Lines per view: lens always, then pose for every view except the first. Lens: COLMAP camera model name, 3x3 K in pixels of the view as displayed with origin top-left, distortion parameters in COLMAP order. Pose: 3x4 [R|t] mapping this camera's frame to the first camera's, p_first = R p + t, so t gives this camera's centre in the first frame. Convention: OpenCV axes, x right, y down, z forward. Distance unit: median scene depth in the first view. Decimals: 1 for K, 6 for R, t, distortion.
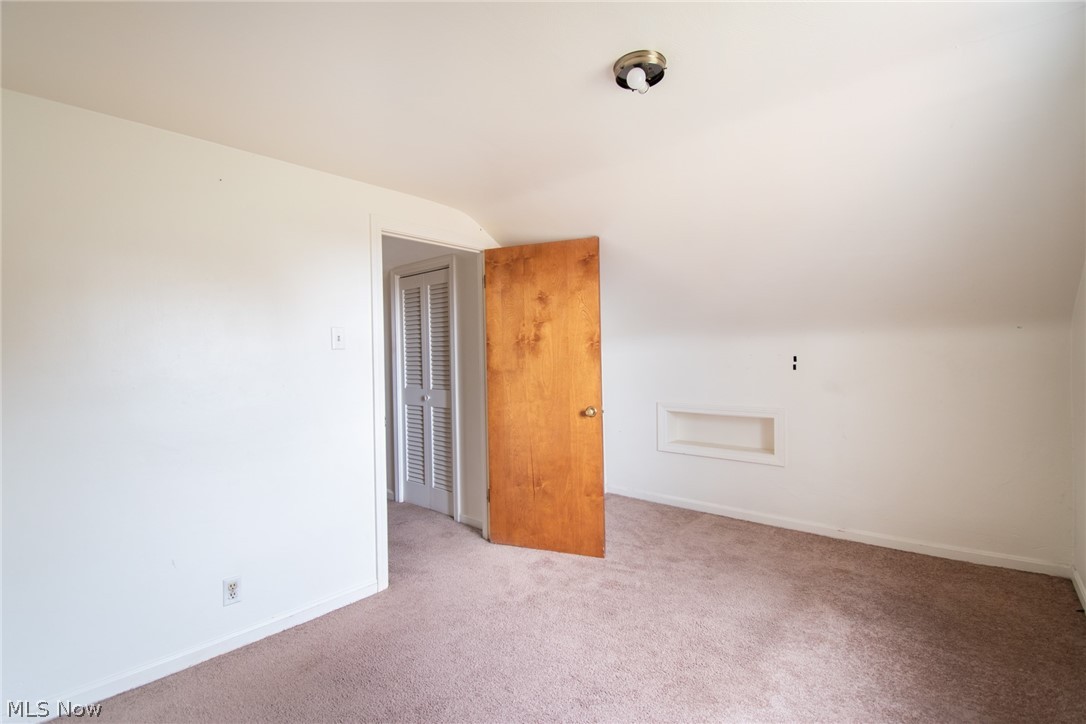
lens RADIAL K [[479.2, 0, 543.0], [0, 479.2, 362.0], [0, 0, 1]] dist [0.000749, -0.014961]
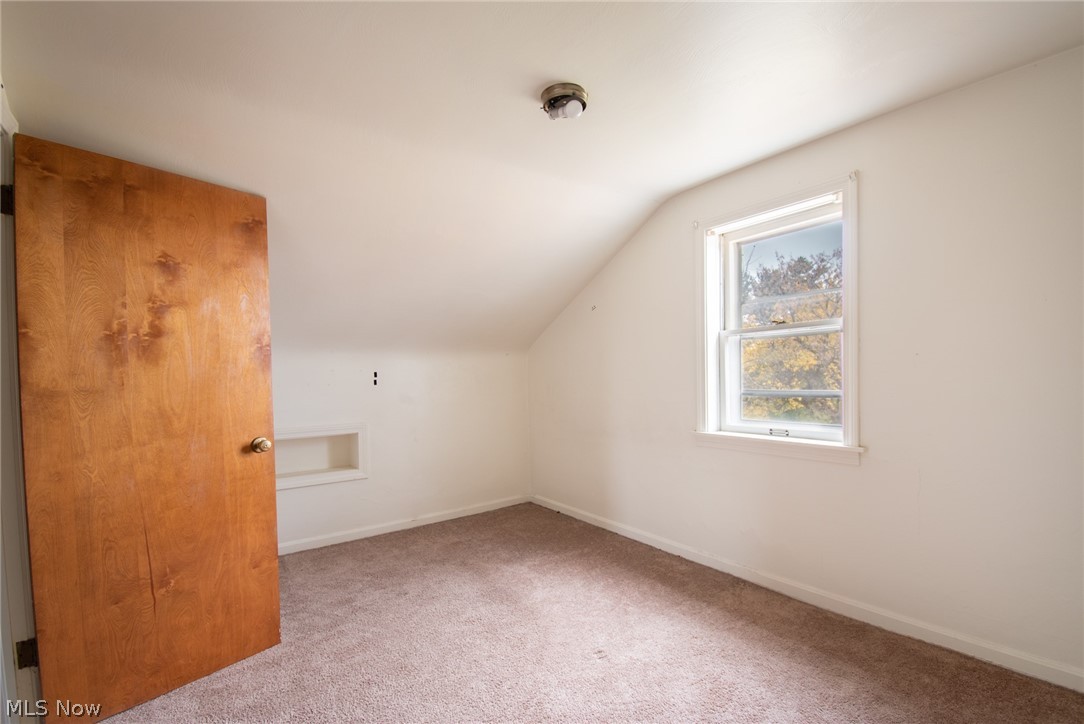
lens RADIAL K [[484.3, 0, 543.4], [0, 484.3, 387.2], [0, 0, 1]] dist [-0.000575, -0.017573]
pose [[0.229645, -0.013089, 0.973186, -0.465705], [0.021311, 0.999737, 0.008418, 0.021682], [-0.973041, 0.018807, 0.229864, 0.413496]]
